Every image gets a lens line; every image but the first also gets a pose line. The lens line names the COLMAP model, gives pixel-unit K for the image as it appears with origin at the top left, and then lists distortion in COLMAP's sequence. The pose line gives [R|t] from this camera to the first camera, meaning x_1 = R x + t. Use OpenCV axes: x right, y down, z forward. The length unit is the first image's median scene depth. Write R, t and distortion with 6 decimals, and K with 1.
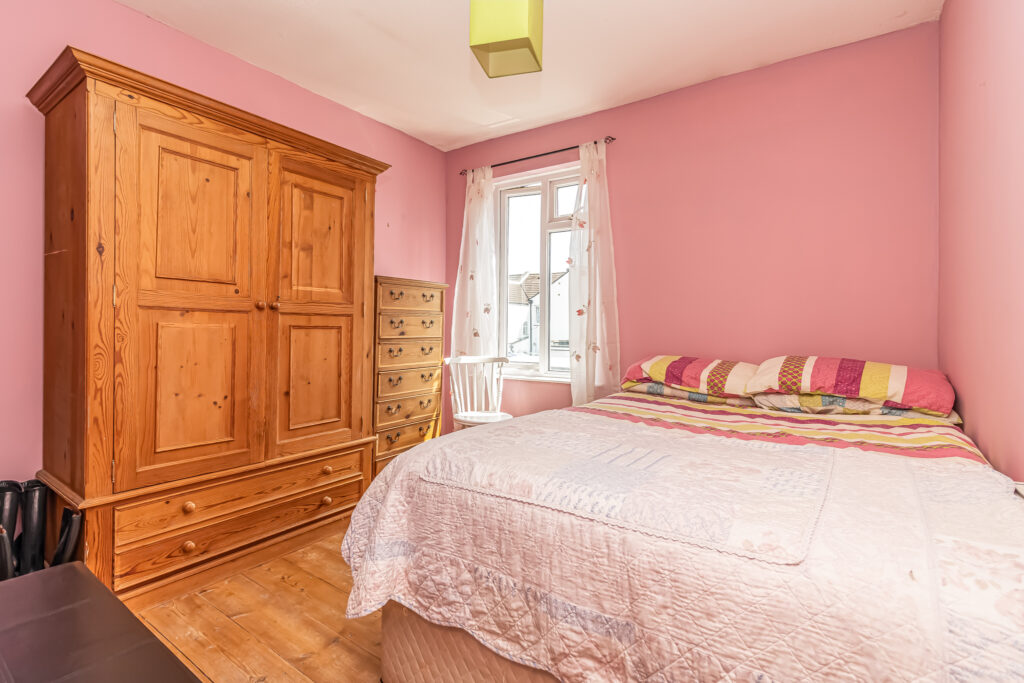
lens RADIAL K [[467.2, 0, 510.1], [0, 467.2, 334.8], [0, 0, 1]] dist [0.002837, 0.000345]
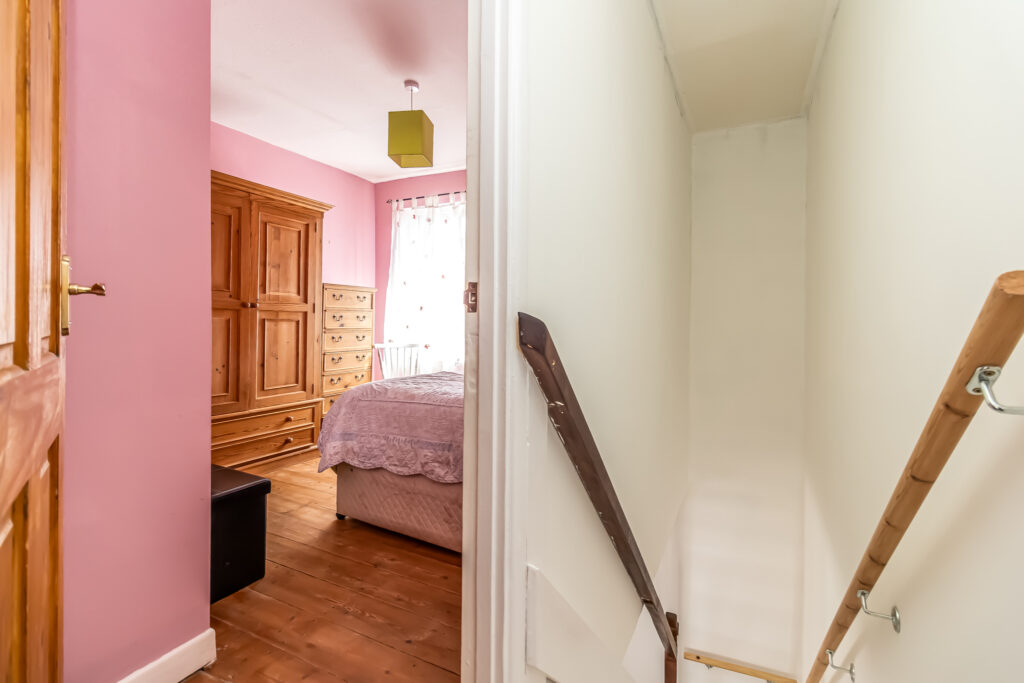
lens RADIAL K [[467.2, 0, 518.6], [0, 467.2, 336.2], [0, 0, 1]] dist [0.002837, 0.000345]
pose [[0.987926, 0.000675, 0.154927, 0.080375], [-0.002964, 0.999890, 0.014545, 0.009905], [-0.154900, -0.014829, 0.987819, -0.512688]]
